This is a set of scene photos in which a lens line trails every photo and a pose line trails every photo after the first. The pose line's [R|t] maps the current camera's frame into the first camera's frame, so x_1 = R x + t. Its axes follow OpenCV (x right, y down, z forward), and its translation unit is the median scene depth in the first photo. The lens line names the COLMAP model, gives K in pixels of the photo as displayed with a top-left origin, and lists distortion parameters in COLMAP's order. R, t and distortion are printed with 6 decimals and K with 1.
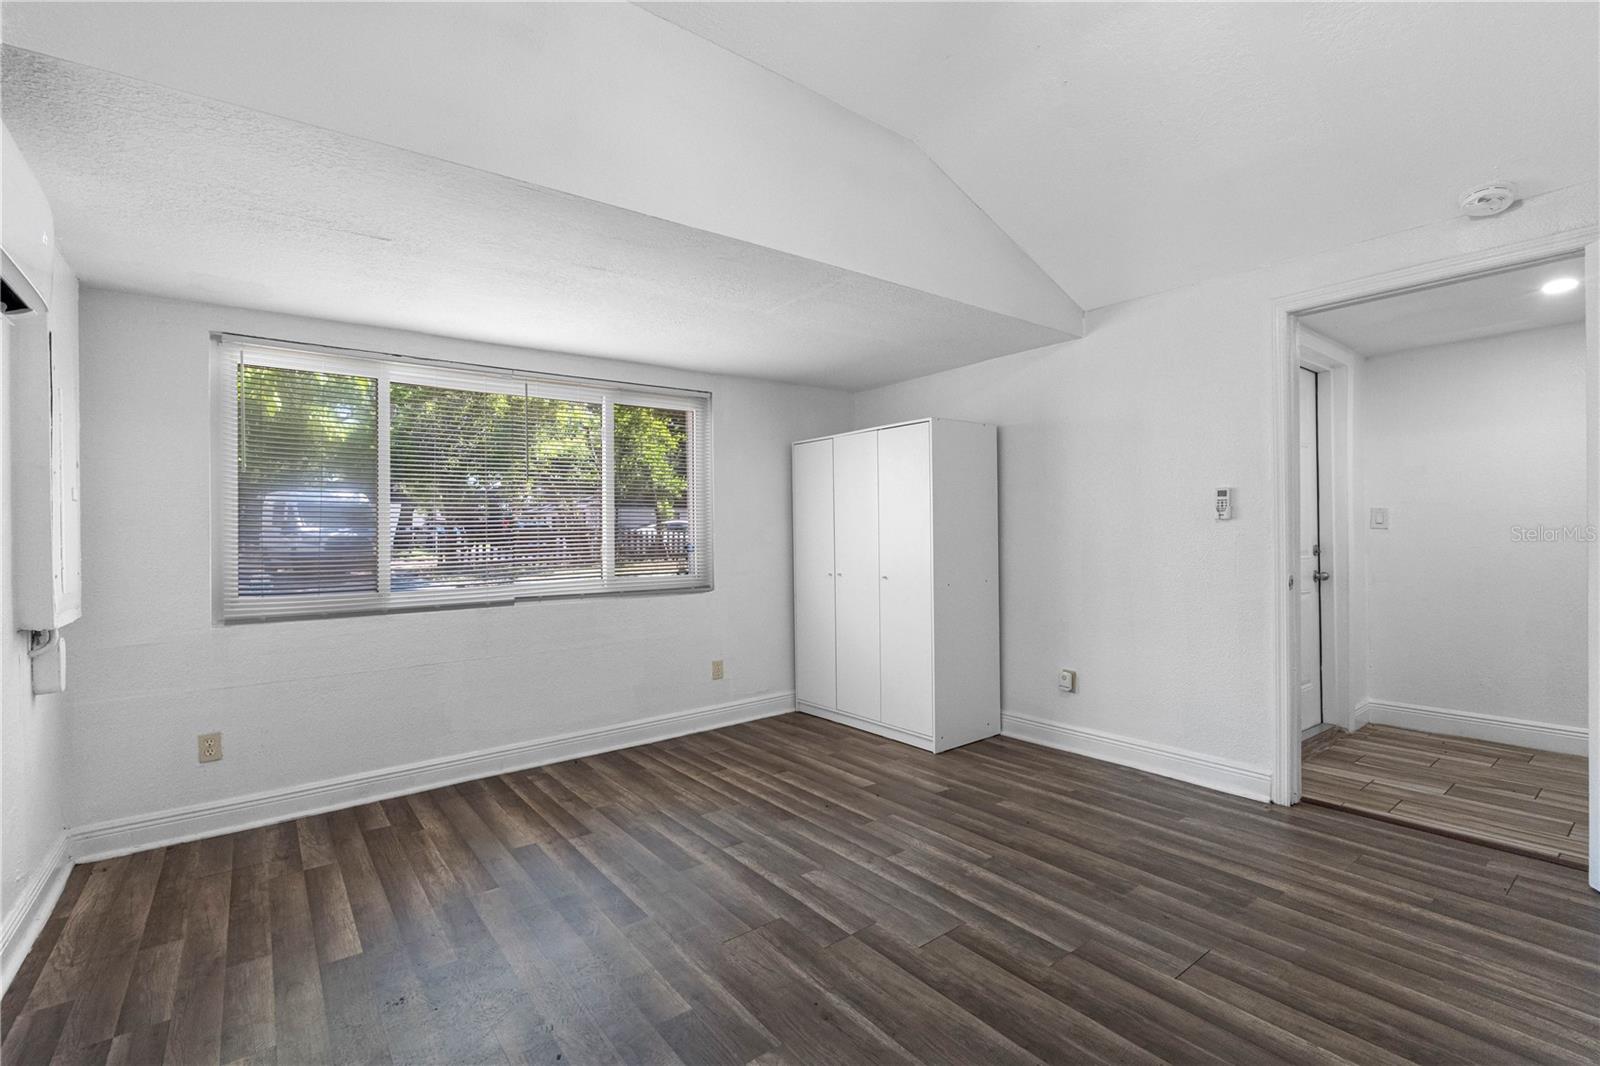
lens RADIAL K [[725.3, 0, 800.0], [0, 725.3, 533.0], [0, 0, 1]] dist [-0.001066, -0.000697]
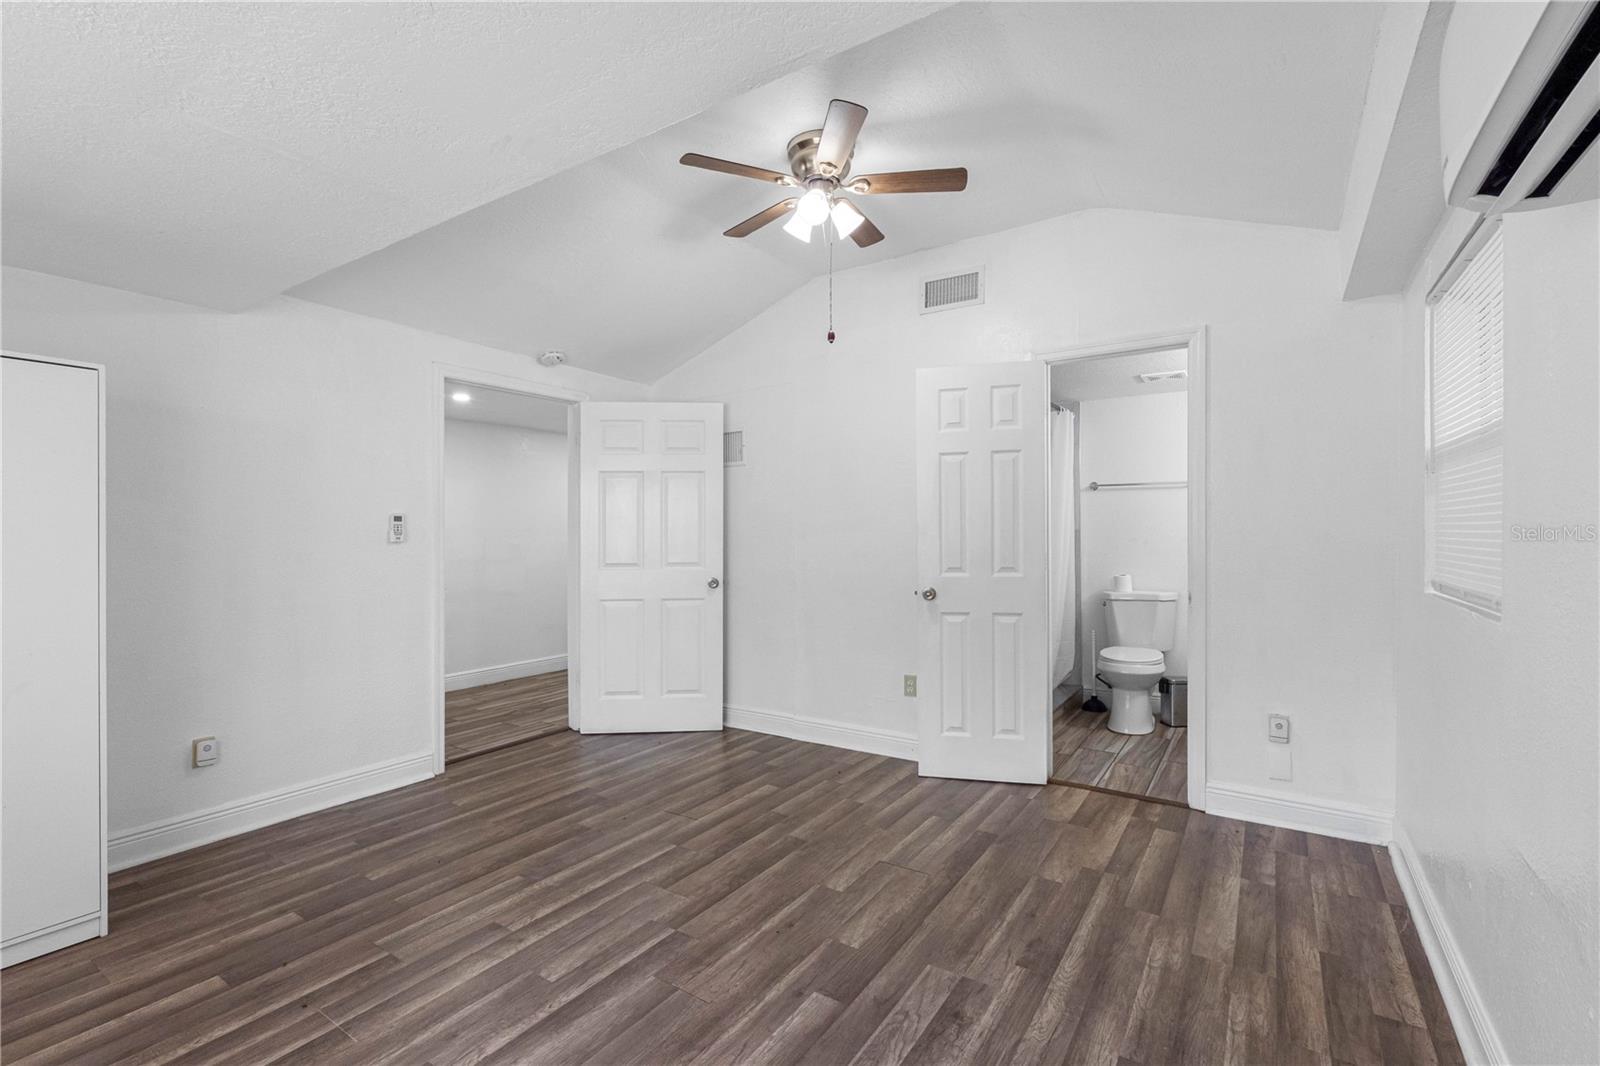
lens RADIAL K [[725.3, 0, 800.0], [0, 725.3, 533.0], [0, 0, 1]] dist [-0.001066, -0.000697]
pose [[-0.335749, 0.017880, 0.941782, -0.737342], [0.014781, 0.999797, -0.013712, -0.008856], [-0.941836, 0.009317, -0.335945, 0.866616]]
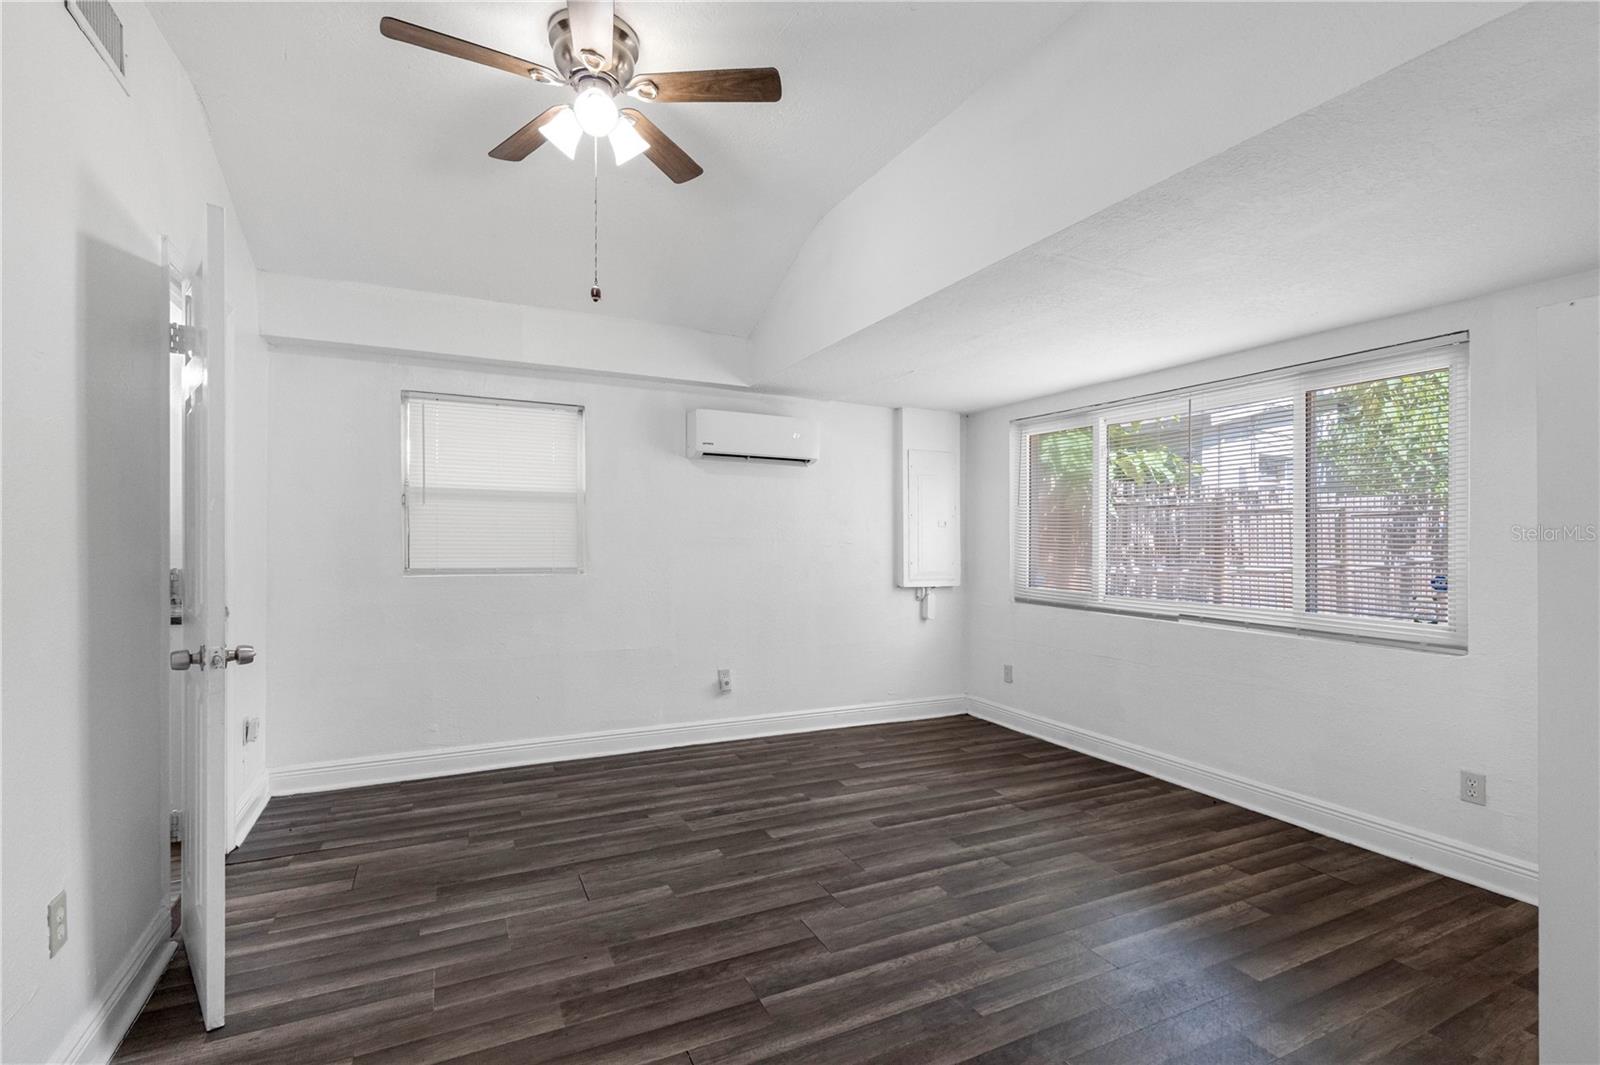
lens RADIAL K [[694.9, 0, 774.4], [0, 694.9, 532.8], [0, 0, 1]] dist [0.000127, 0.000003]
pose [[-0.216350, 0.007212, -0.976289, 0.887304], [-0.008379, 0.999922, 0.009243, -0.039416], [0.976280, 0.010180, -0.216273, 0.845121]]
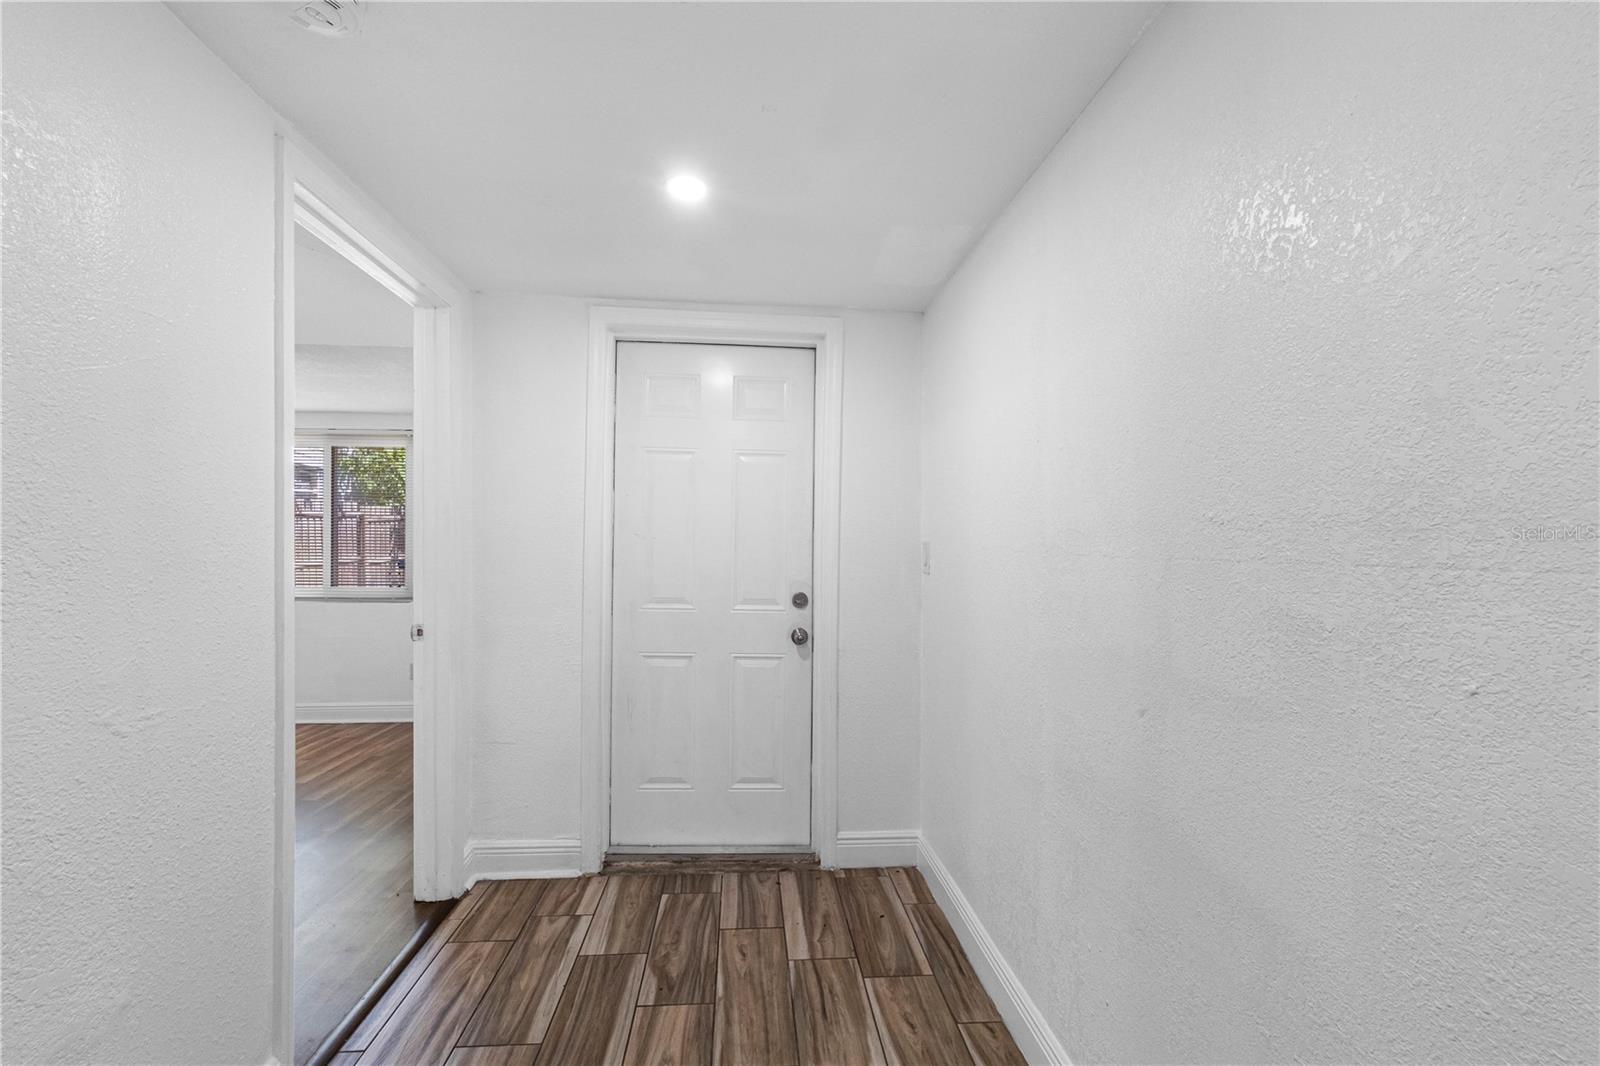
lens RADIAL K [[722.4, 0, 776.7], [0, 722.4, 552.5], [0, 0, 1]] dist [-0.000902, -0.000246]
pose [[0.832140, 0.027018, -0.553907, 1.513422], [-0.024674, 0.999627, 0.011691, -0.040665], [0.554016, 0.003938, 0.832497, 0.562704]]
